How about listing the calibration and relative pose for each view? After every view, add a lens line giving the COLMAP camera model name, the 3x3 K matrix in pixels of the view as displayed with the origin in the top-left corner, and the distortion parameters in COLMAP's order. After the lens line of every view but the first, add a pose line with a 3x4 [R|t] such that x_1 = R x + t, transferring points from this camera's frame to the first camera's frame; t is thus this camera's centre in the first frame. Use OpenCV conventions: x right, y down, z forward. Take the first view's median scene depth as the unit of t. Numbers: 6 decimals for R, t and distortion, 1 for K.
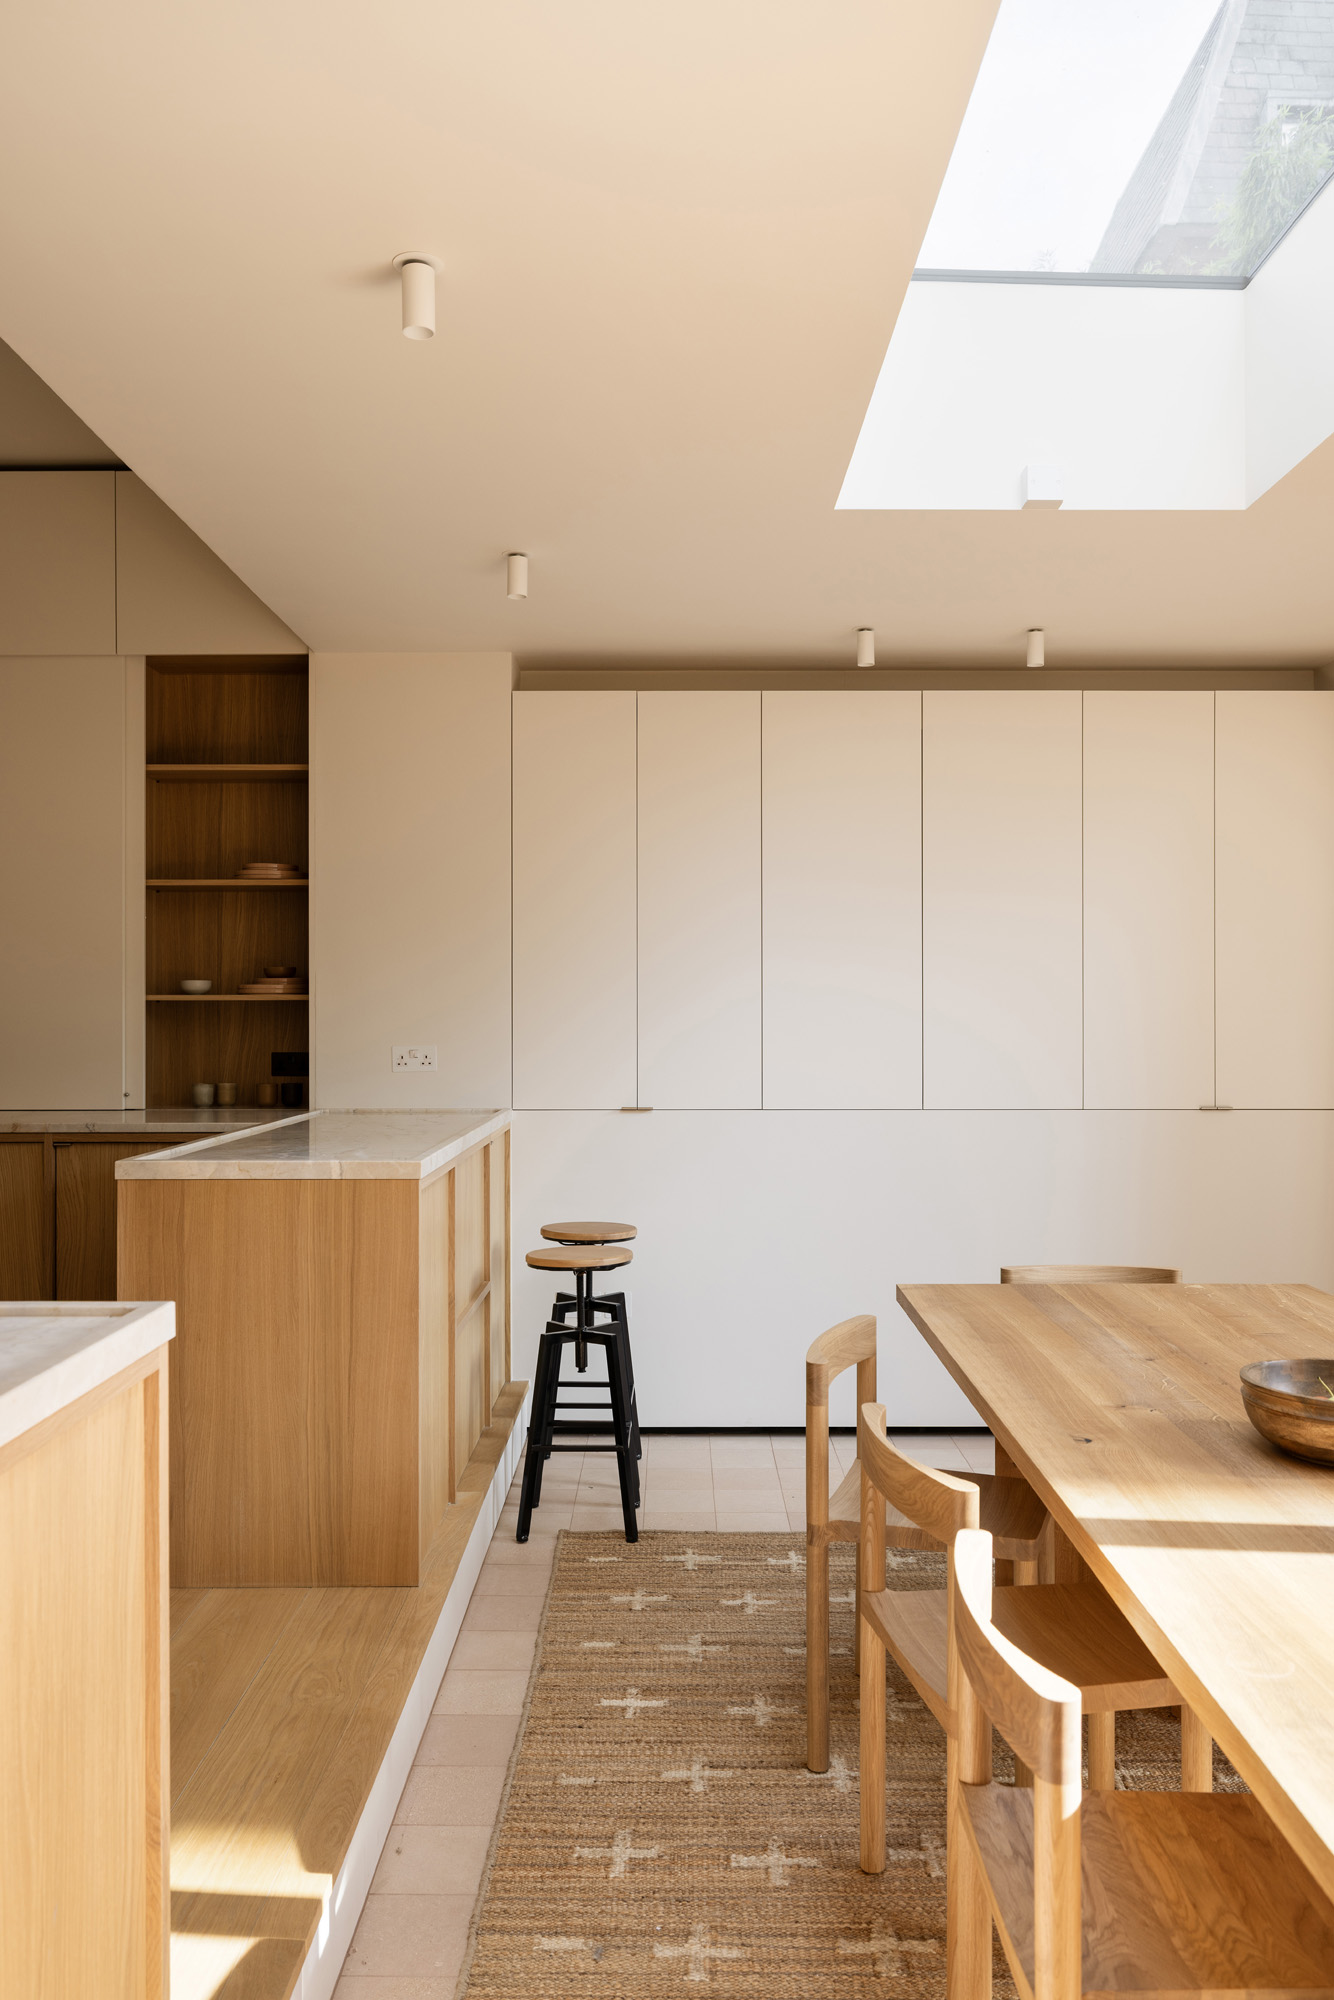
lens RADIAL K [[1460.4, 0, 671.6], [0, 1460.4, 1012.3], [0, 0, 1]] dist [0.010923, 0.004750]
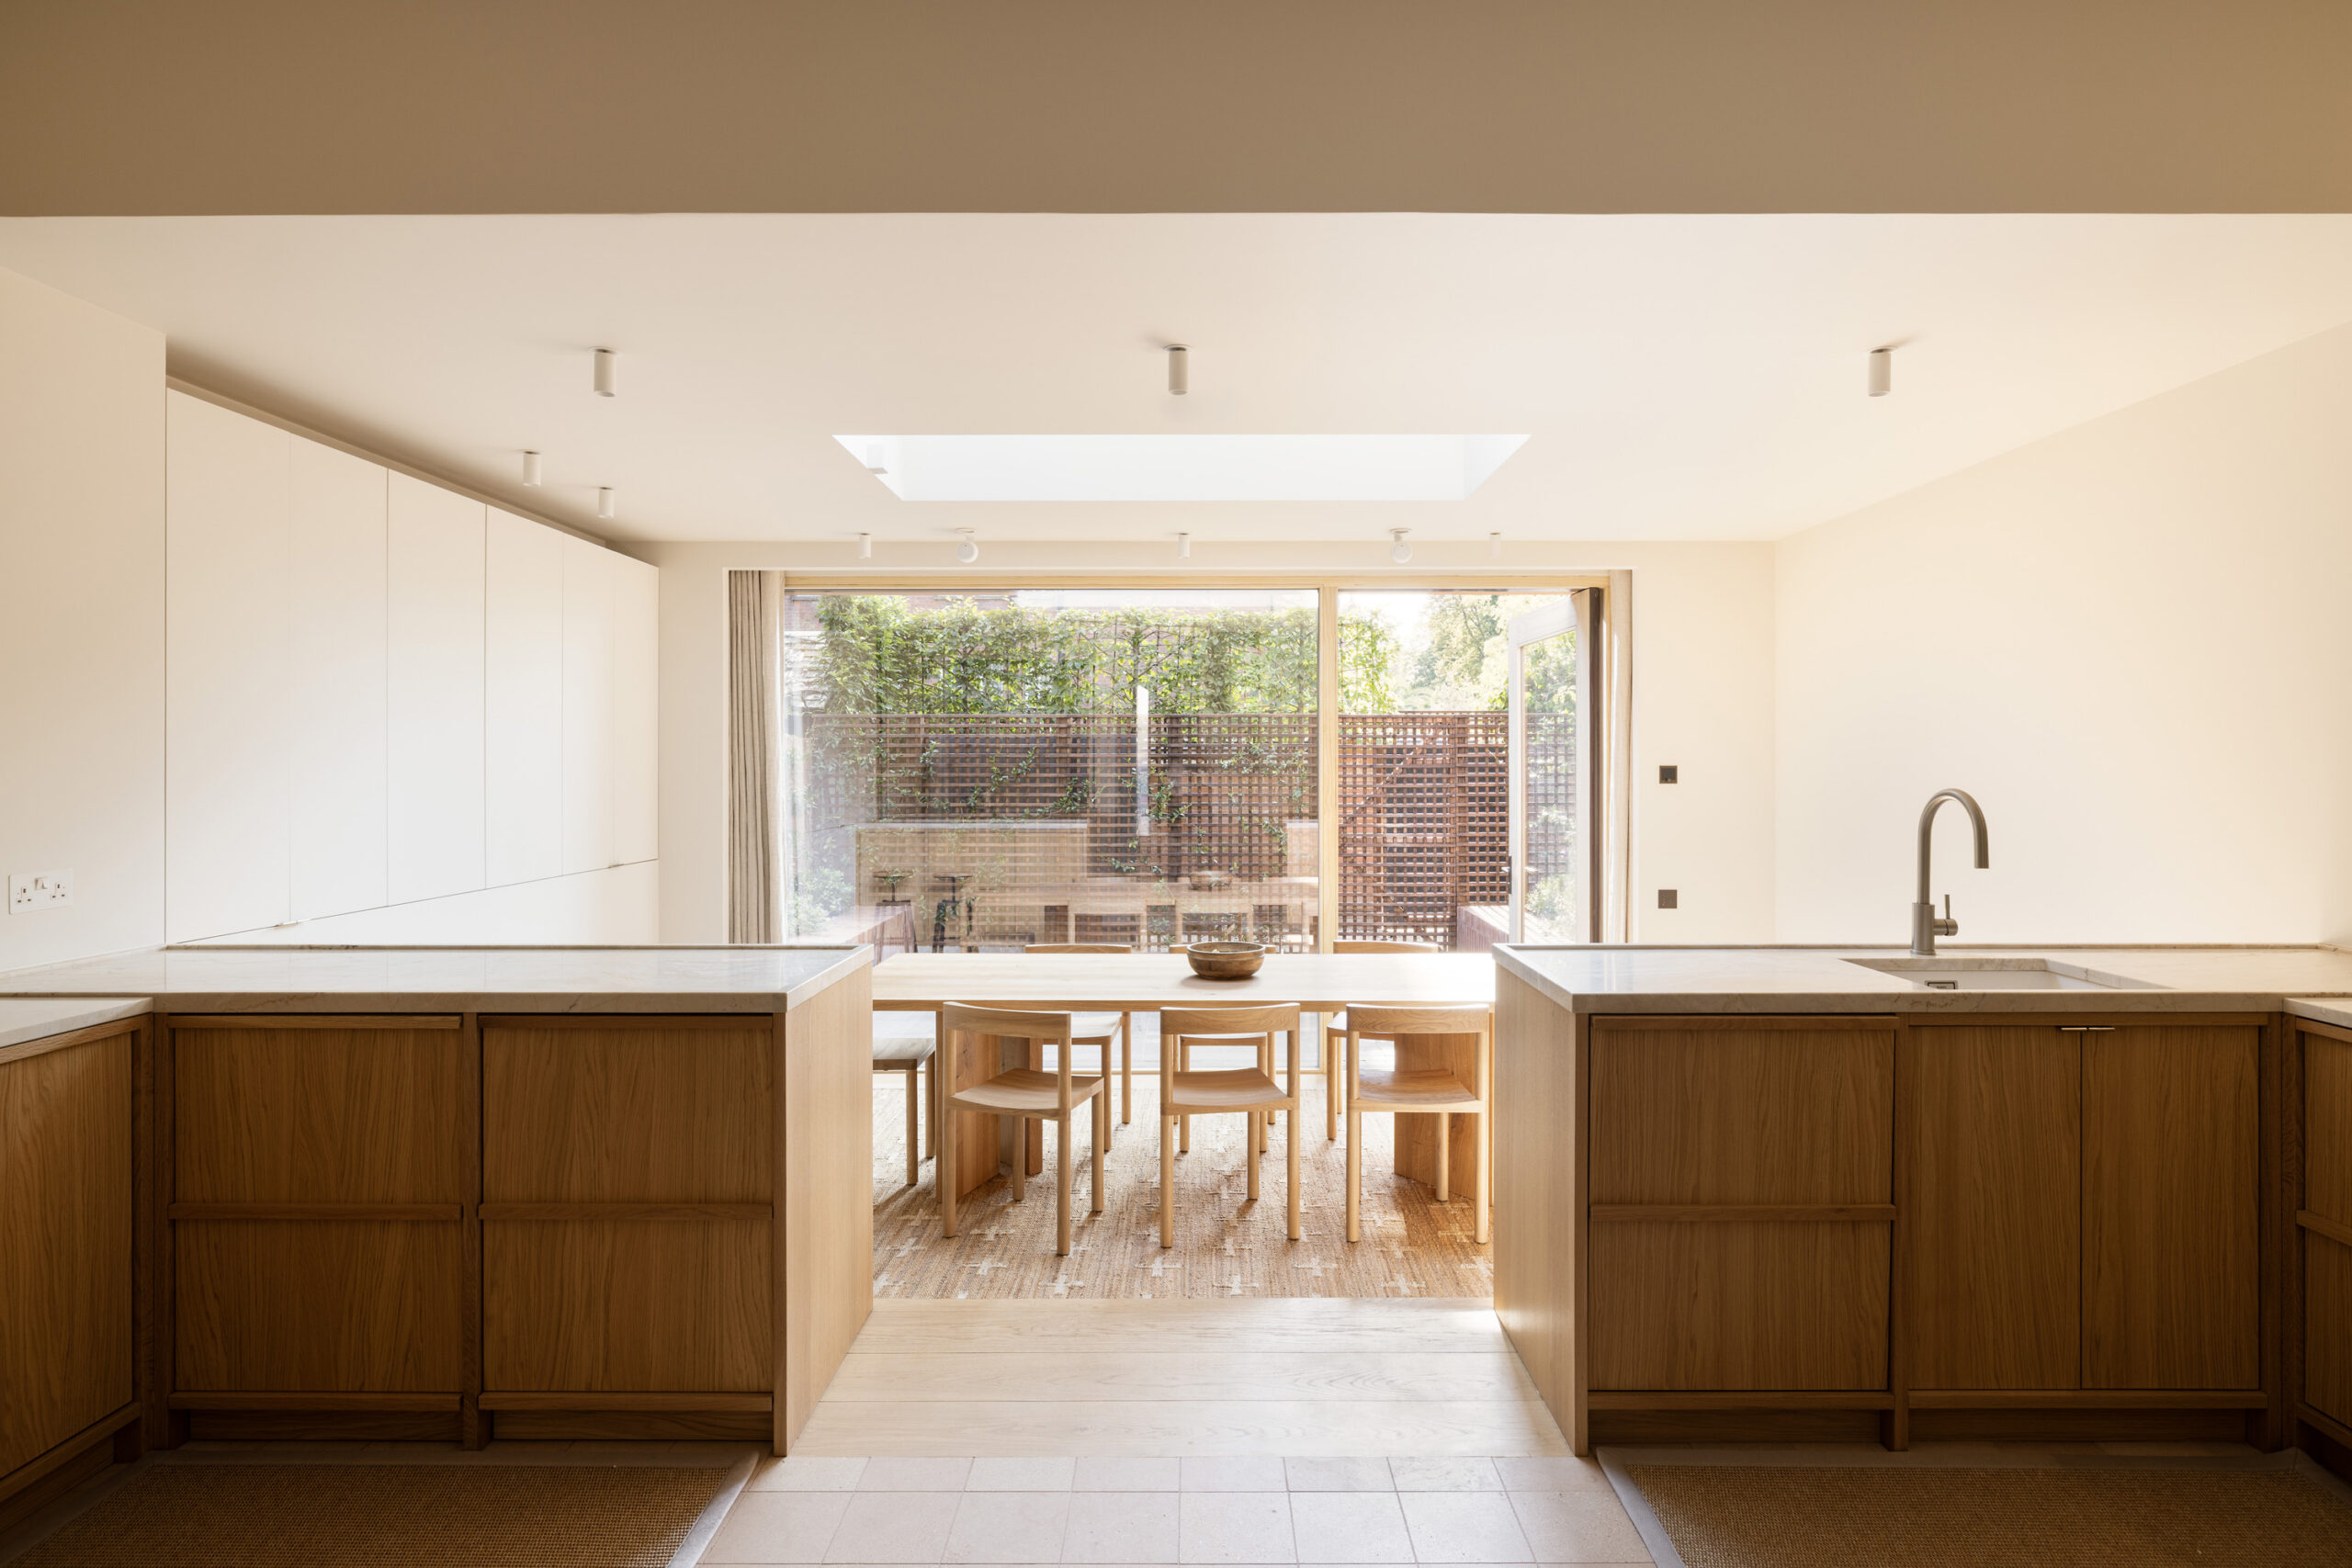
lens RADIAL K [[1196.7, 0, 1180.7], [0, 1196.7, 768.5], [0, 0, 1]] dist [-0.003052, 0.000559]
pose [[0.012117, -0.000379, 0.999927, -0.754705], [0.000153, 1.000000, 0.000377, -0.025468], [-0.999927, 0.000148, 0.012117, 0.500621]]
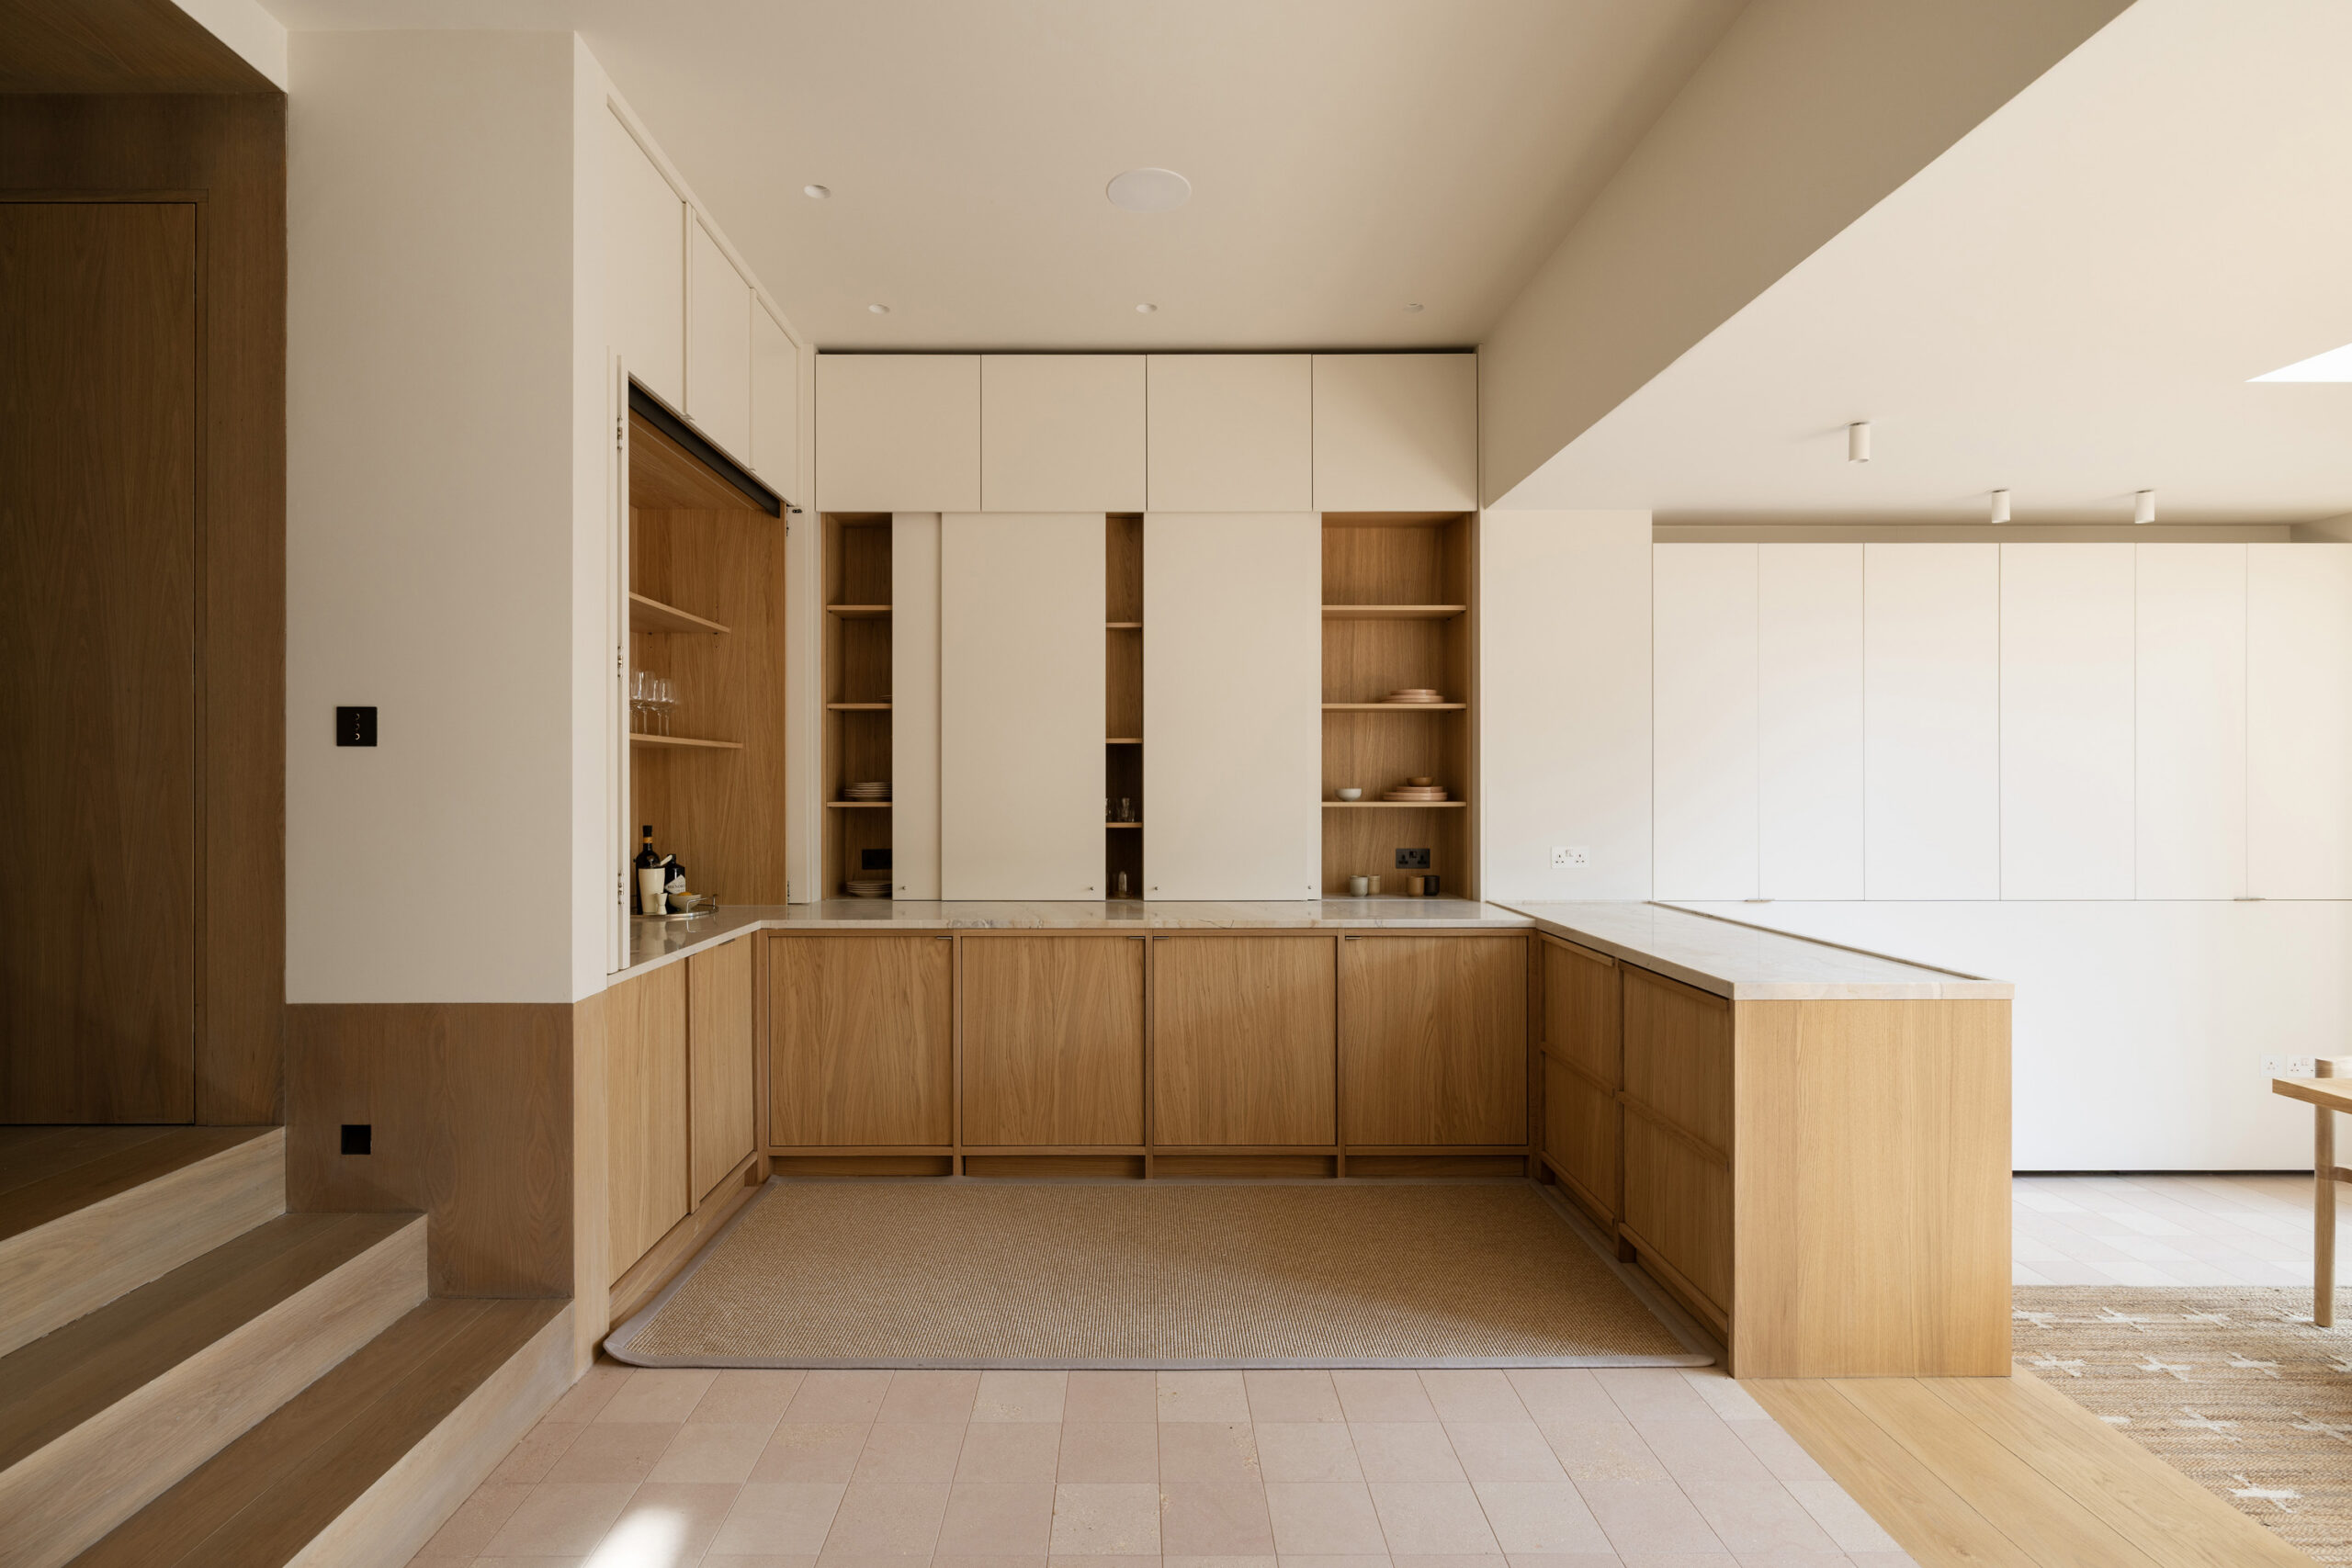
lens RADIAL K [[1098.8, 0, 1158.7], [0, 1098.8, 783.7], [0, 0, 1]] dist [0.003963, 0.000387]
pose [[0.999924, -0.000688, 0.012321, -0.544449], [0.000668, 0.999998, 0.001621, -0.030586], [-0.012322, -0.001613, 0.999923, 0.132600]]
